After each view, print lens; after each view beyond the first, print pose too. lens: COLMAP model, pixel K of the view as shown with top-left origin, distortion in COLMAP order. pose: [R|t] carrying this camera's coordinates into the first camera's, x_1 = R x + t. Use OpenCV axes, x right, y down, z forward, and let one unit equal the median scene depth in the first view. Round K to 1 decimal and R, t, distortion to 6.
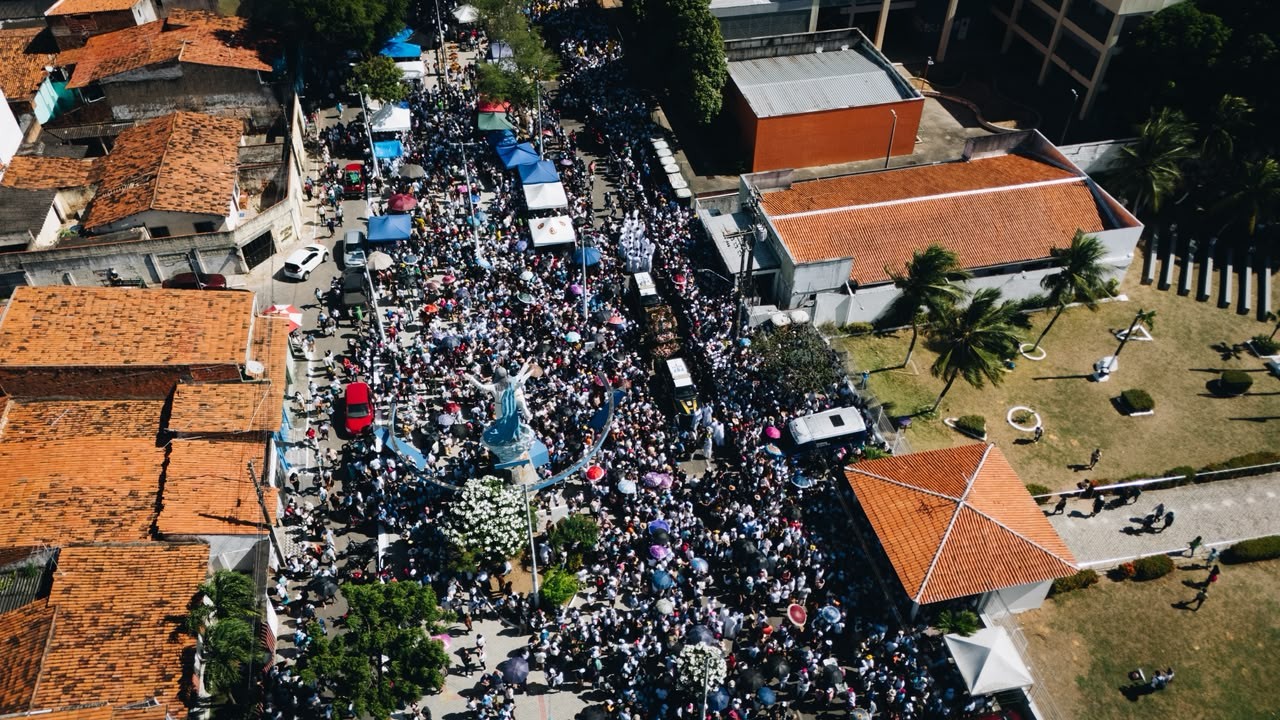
lens RADIAL K [[956.1, 0, 640.0], [0, 956.1, 360.0], [0, 0, 1]] dist [0.076014, 0.000137]
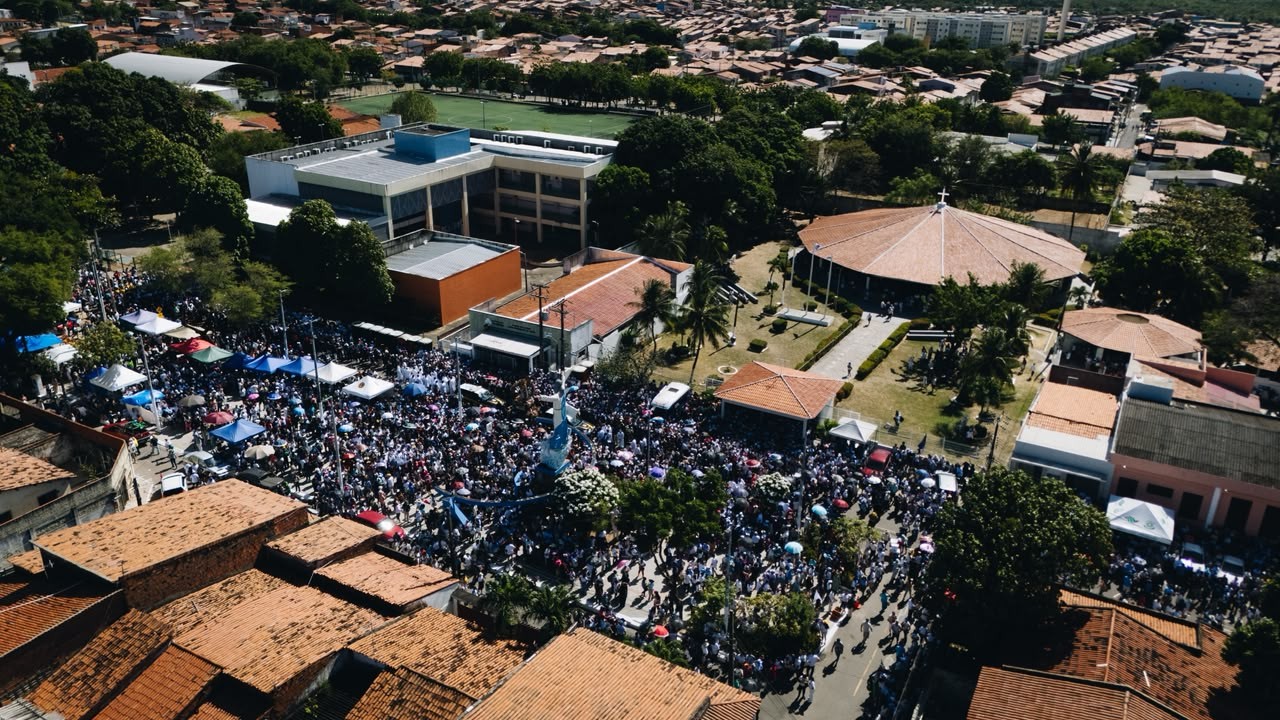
lens RADIAL K [[956.1, 0, 640.0], [0, 956.1, 360.0], [0, 0, 1]] dist [0.076014, 0.000137]
pose [[0.667361, -0.289786, 0.686042, -0.619718], [0.487443, 0.866426, -0.108189, 0.116604], [-0.563053, 0.406607, 0.719473, -0.049752]]
